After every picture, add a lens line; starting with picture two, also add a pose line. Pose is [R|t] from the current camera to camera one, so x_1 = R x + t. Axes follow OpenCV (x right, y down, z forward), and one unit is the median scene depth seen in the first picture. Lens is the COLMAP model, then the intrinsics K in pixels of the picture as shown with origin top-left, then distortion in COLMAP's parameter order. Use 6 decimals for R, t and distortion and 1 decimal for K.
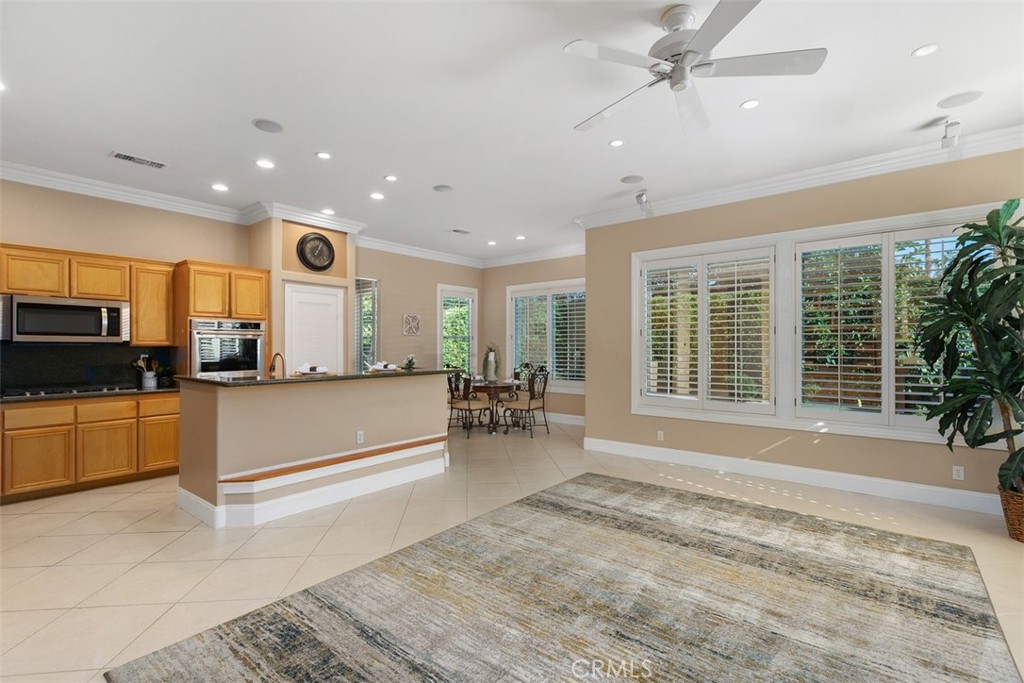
lens RADIAL K [[464.9, 0, 511.4], [0, 464.9, 347.4], [0, 0, 1]] dist [0.005082, -0.001845]
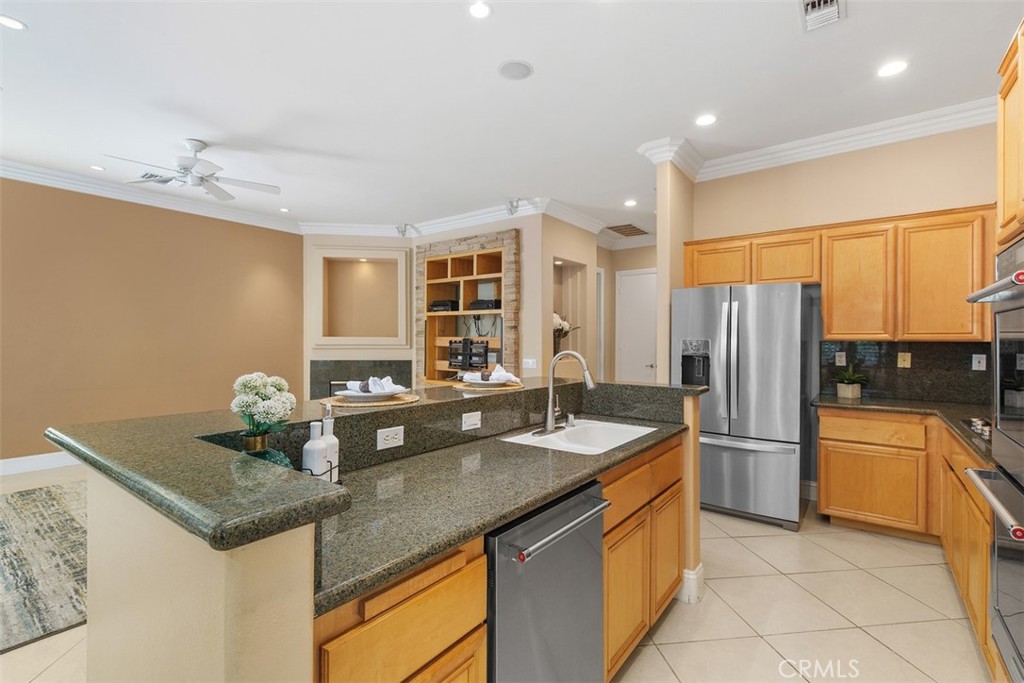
lens RADIAL K [[464.9, 0, 513.0], [0, 464.9, 342.5], [0, 0, 1]] dist [0.005082, -0.001845]
pose [[-0.999342, -0.005188, -0.035885, -0.386853], [-0.005404, 0.999968, 0.005932, -0.000708], [0.035853, 0.006122, -0.999338, 1.436958]]
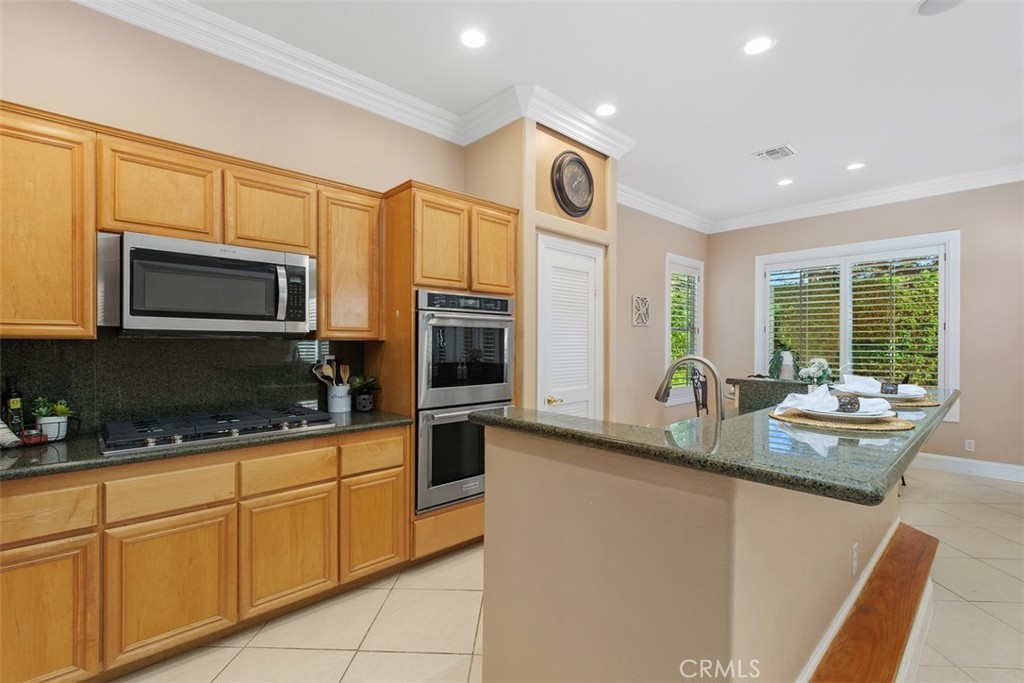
lens RADIAL K [[464.9, 0, 515.8], [0, 464.9, 343.9], [0, 0, 1]] dist [0.005082, -0.001845]
pose [[0.992142, 0.002266, -0.125098, -0.558676], [-0.002282, 0.999997, 0.000017, 0.001081], [0.125098, 0.000269, 0.992144, 0.528122]]
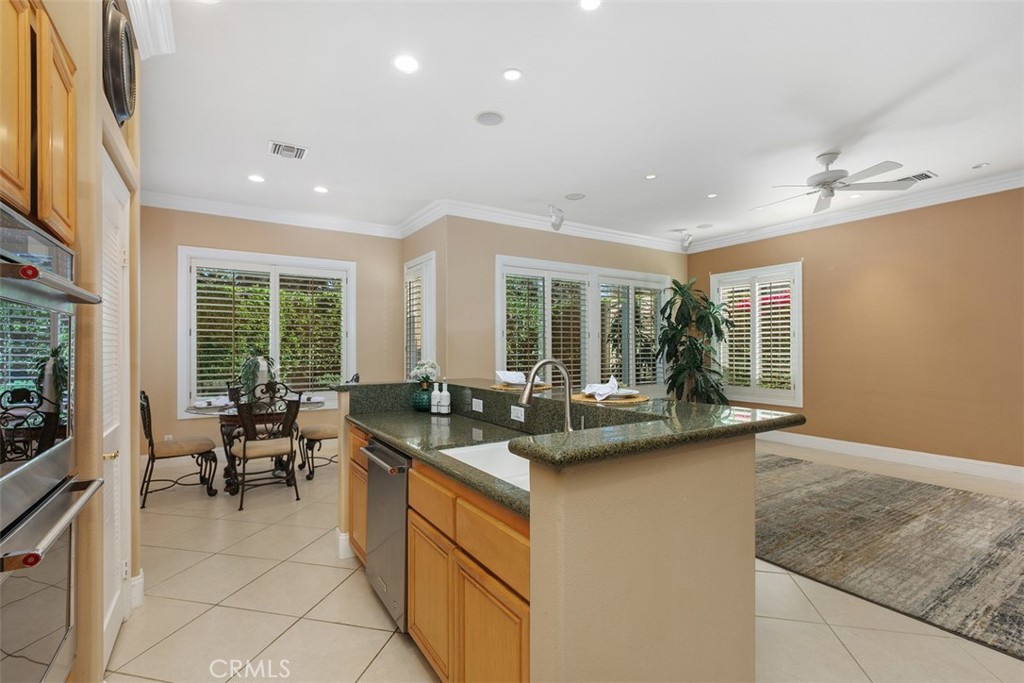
lens RADIAL K [[464.9, 0, 508.4], [0, 464.9, 344.9], [0, 0, 1]] dist [0.005082, -0.001845]
pose [[0.310220, 0.004088, 0.950656, -0.877262], [0.005300, 0.999968, -0.006029, 0.000364], [-0.950650, 0.006909, 0.310189, 0.838807]]
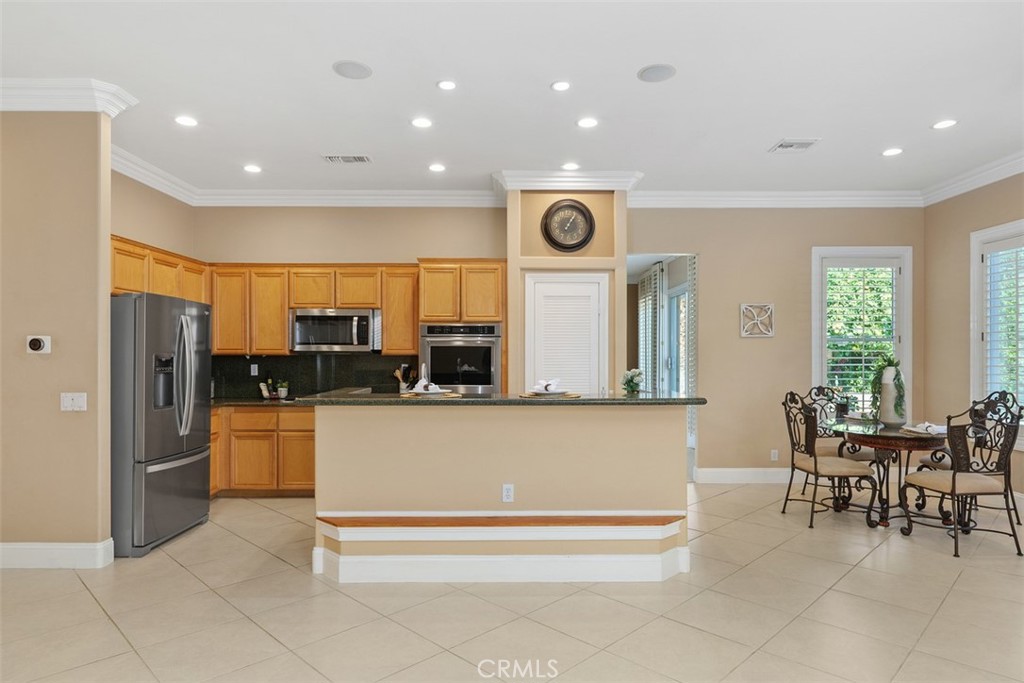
lens RADIAL K [[596.7, 0, 512.3], [0, 596.7, 355.5], [0, 0, 1]] dist [-0.001444, -0.001272]
pose [[0.642581, 0.000883, -0.766217, 0.320830], [-0.001736, 0.999998, -0.000303, -0.002306], [0.766216, 0.001525, 0.642582, 0.446185]]
